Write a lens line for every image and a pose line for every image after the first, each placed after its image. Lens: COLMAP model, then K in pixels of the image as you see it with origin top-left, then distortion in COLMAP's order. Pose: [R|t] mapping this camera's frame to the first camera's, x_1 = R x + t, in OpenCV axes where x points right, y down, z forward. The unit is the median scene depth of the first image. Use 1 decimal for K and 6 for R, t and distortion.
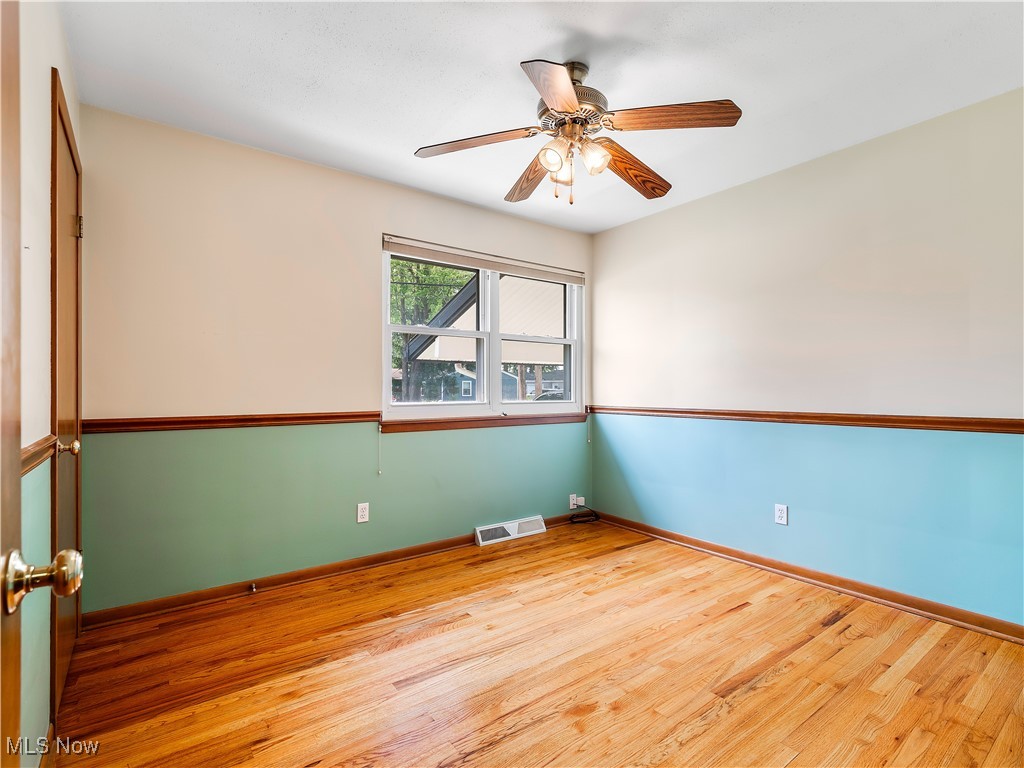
lens RADIAL K [[497.4, 0, 515.6], [0, 497.4, 372.3], [0, 0, 1]] dist [0.003175, -0.000141]
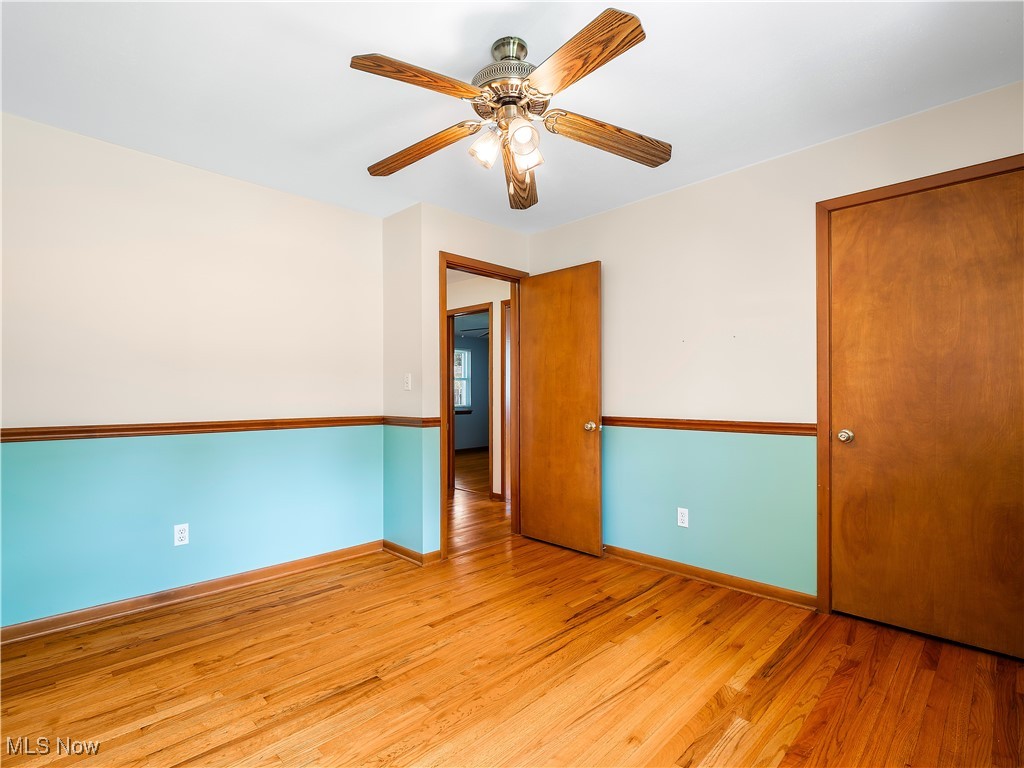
lens RADIAL K [[502.8, 0, 517.8], [0, 502.8, 381.7], [0, 0, 1]] dist [-0.002005, 0.000870]
pose [[-0.987229, -0.001643, -0.159299, 0.259042], [0.007501, 0.998358, -0.056786, 0.054850], [0.159131, -0.057256, -0.985596, 1.998261]]
